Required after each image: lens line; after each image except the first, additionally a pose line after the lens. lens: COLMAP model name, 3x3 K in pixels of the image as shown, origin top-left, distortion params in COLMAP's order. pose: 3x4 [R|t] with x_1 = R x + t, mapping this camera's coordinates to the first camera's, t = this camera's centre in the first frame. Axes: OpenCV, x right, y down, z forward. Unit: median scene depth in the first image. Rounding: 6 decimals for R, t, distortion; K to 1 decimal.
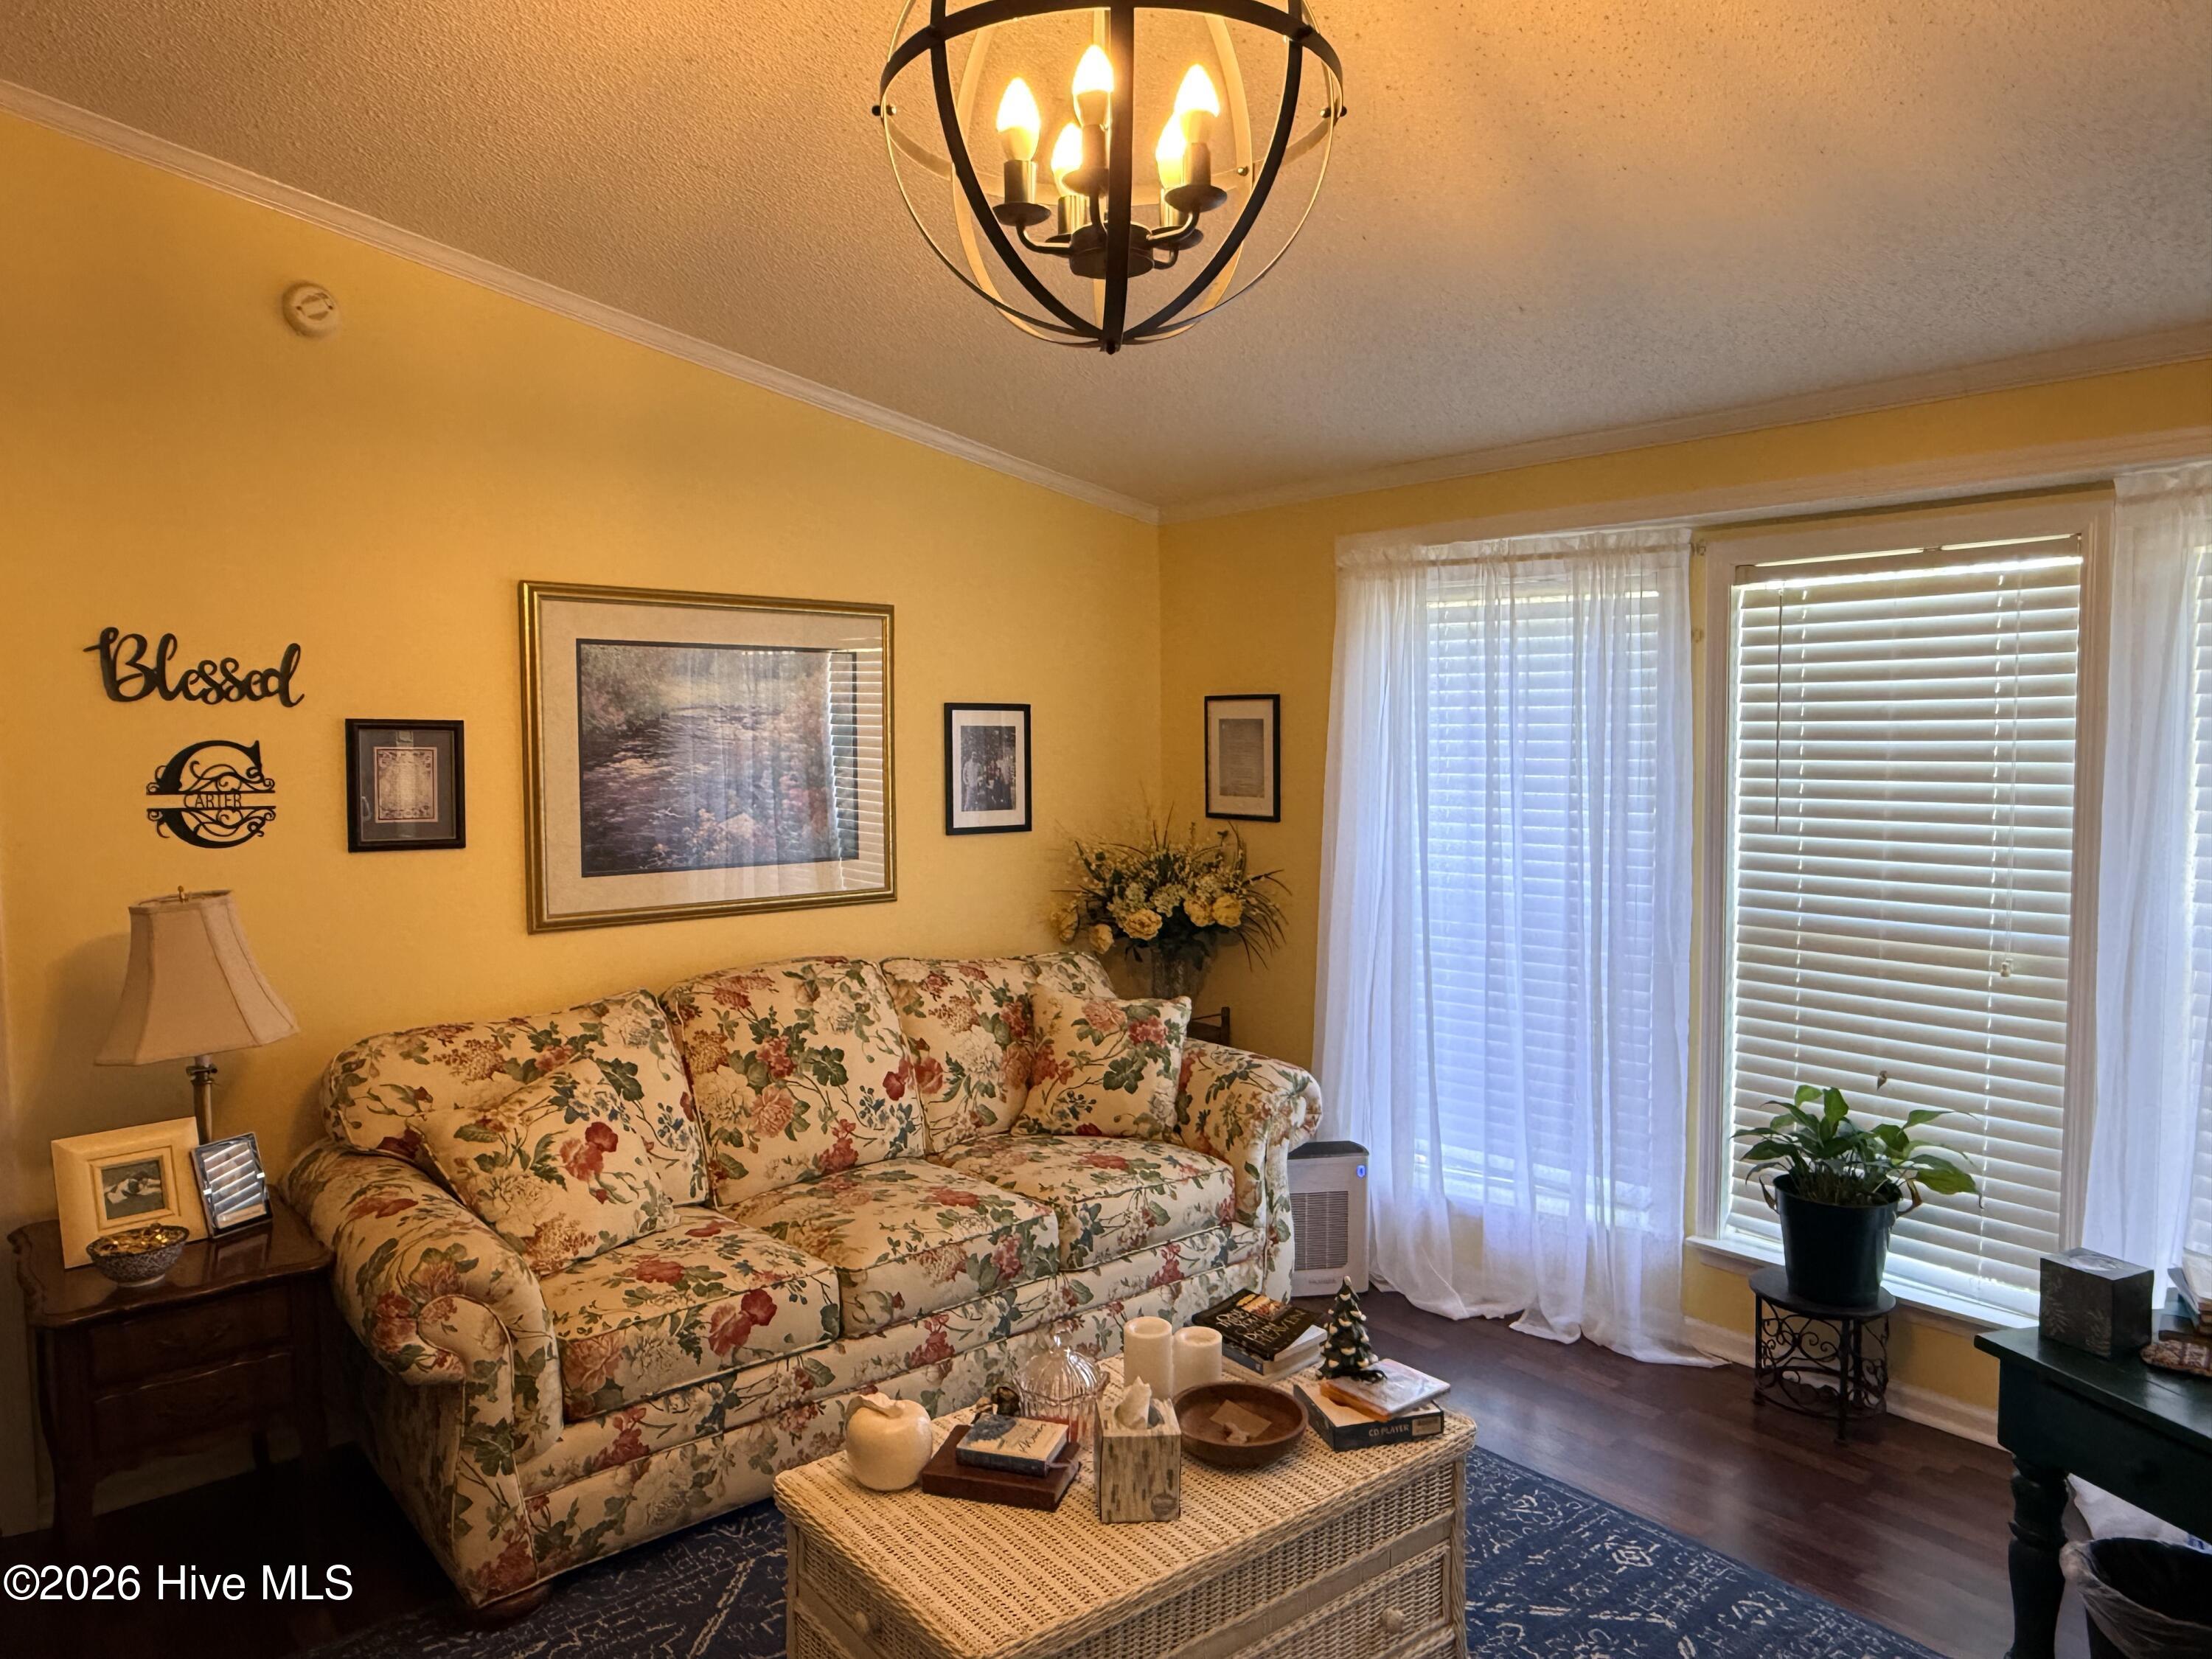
lens RADIAL K [[1456.3, 0, 1105.8], [0, 1456.3, 817.5], [0, 0, 1]] dist [-0.007024, 0.006013]
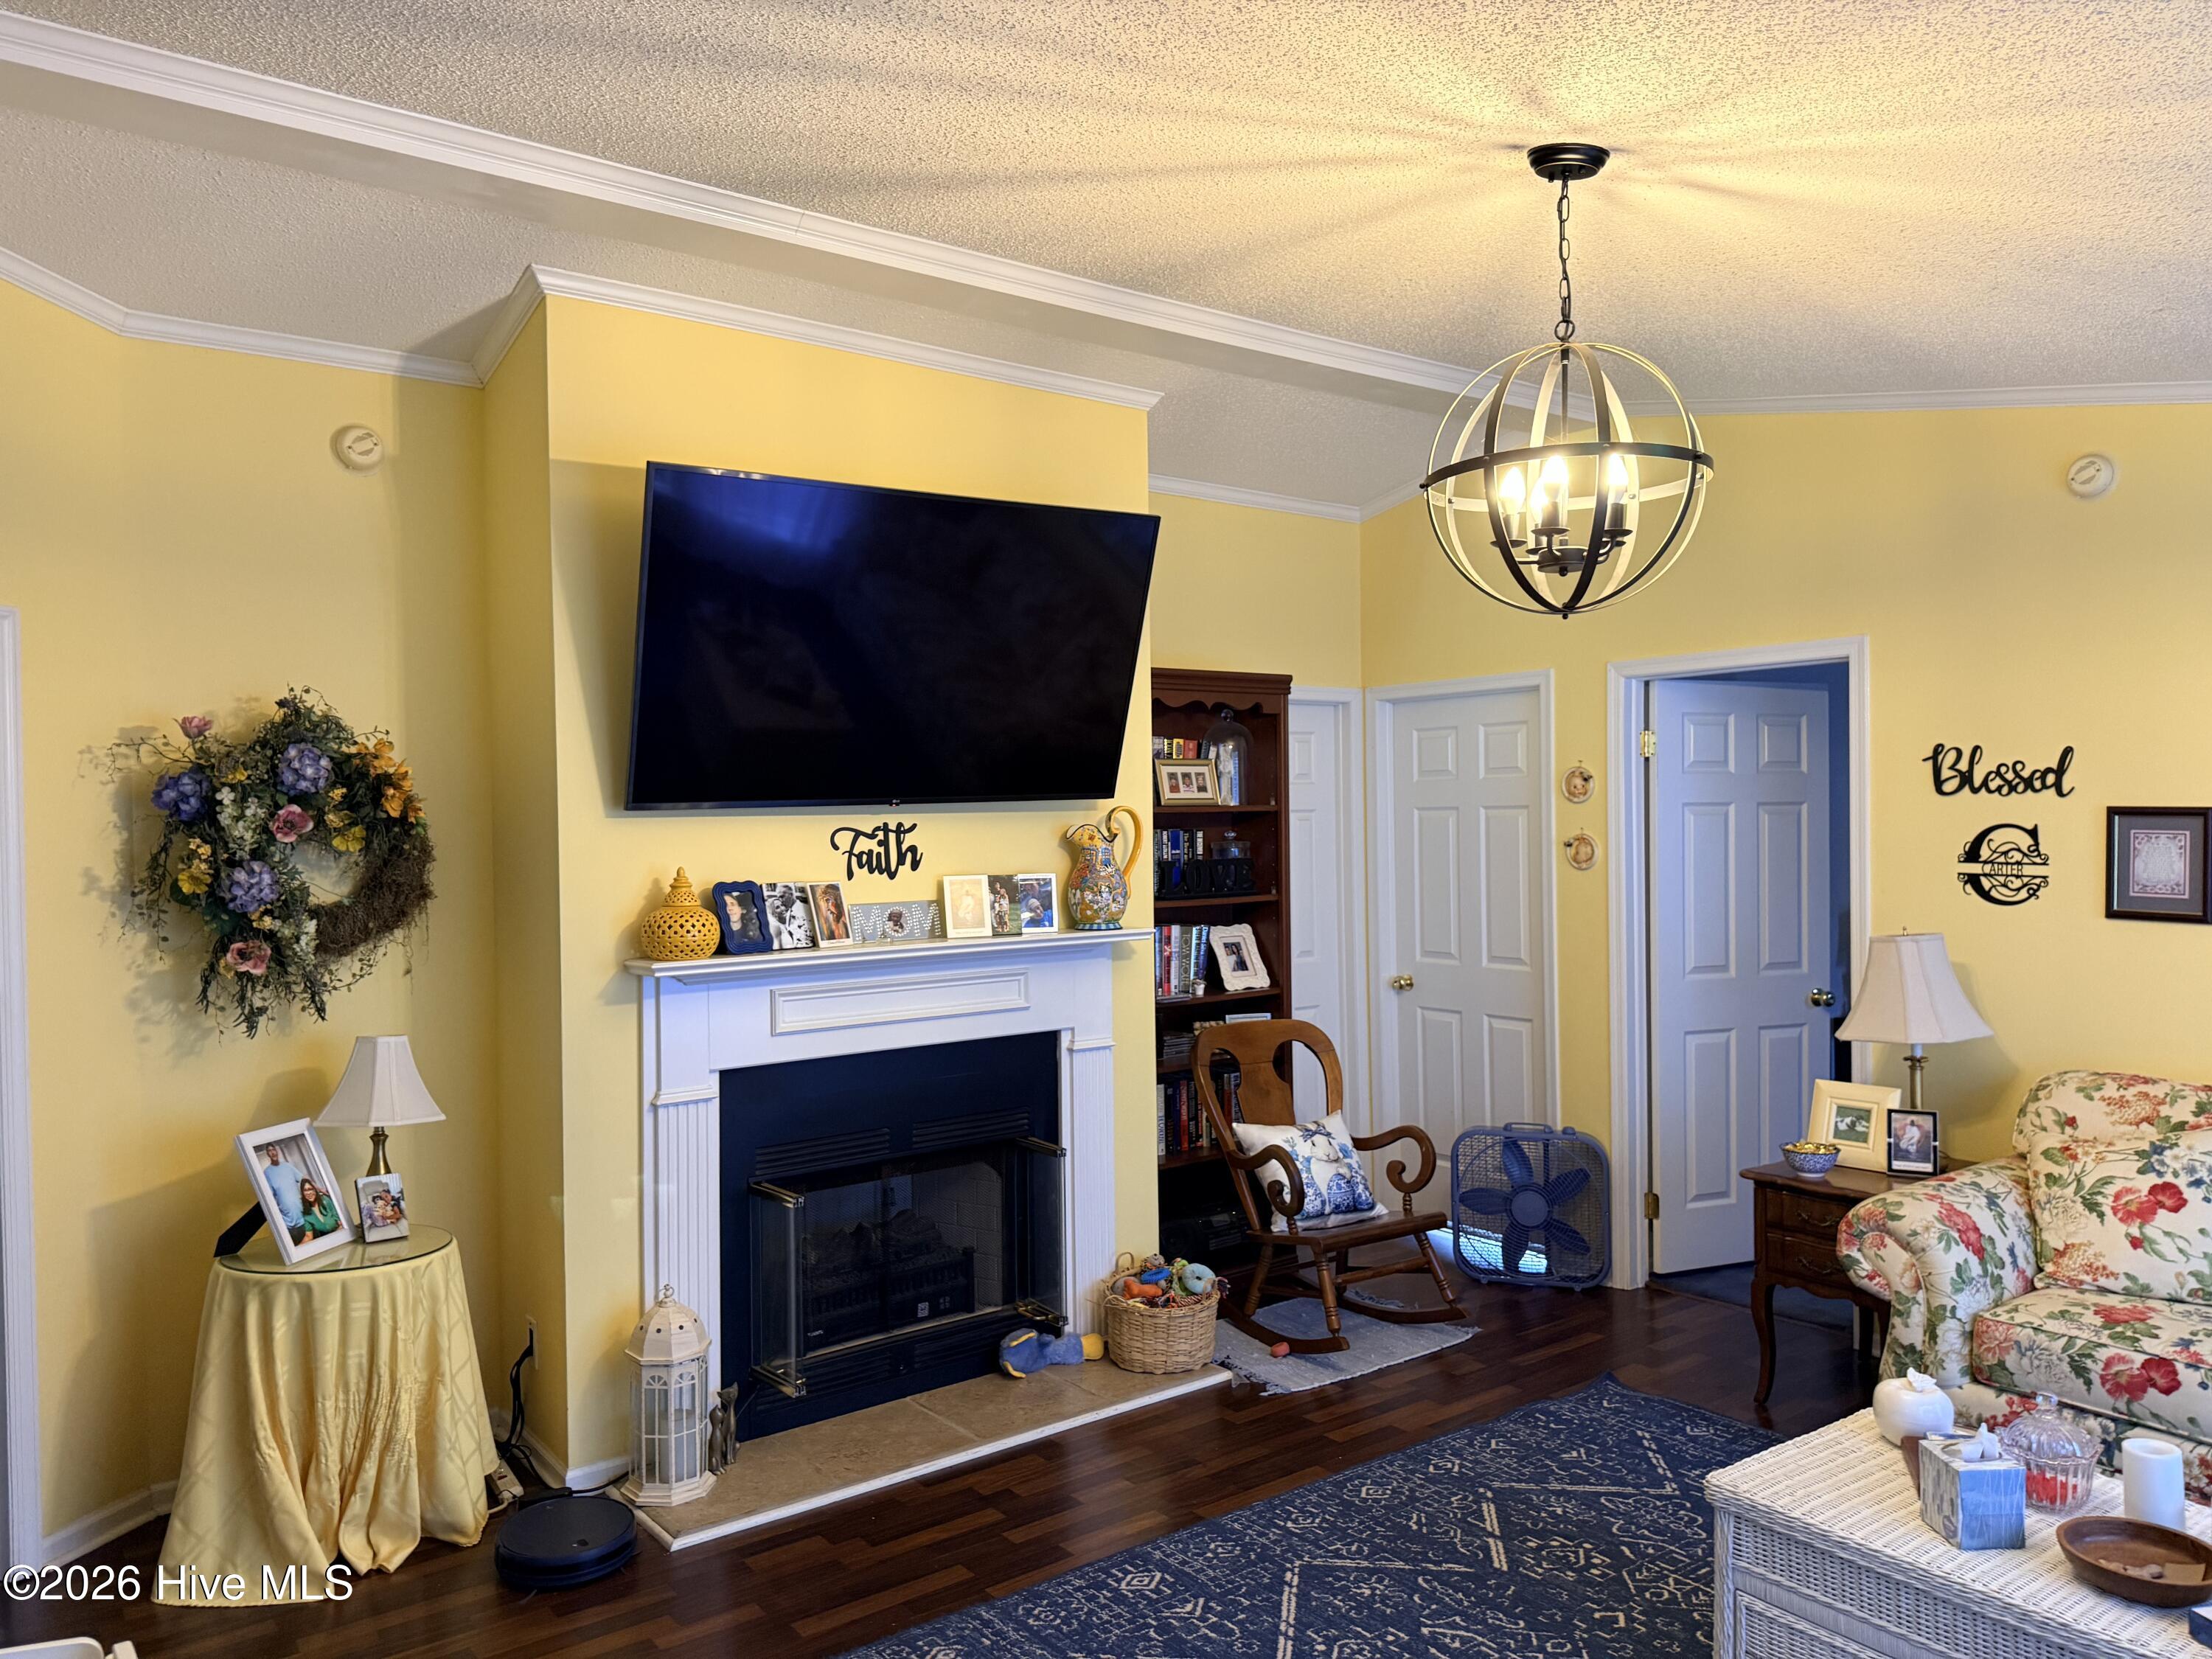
lens RADIAL K [[1542.7, 0, 1102.5], [0, 1542.7, 821.6], [0, 0, 1]] dist [-0.040219, -0.000533]
pose [[-0.055342, 0.012177, -0.998393, 0.825662], [-0.051801, 0.998544, 0.015050, -0.033912], [0.997123, 0.052551, -0.054631, 0.265977]]
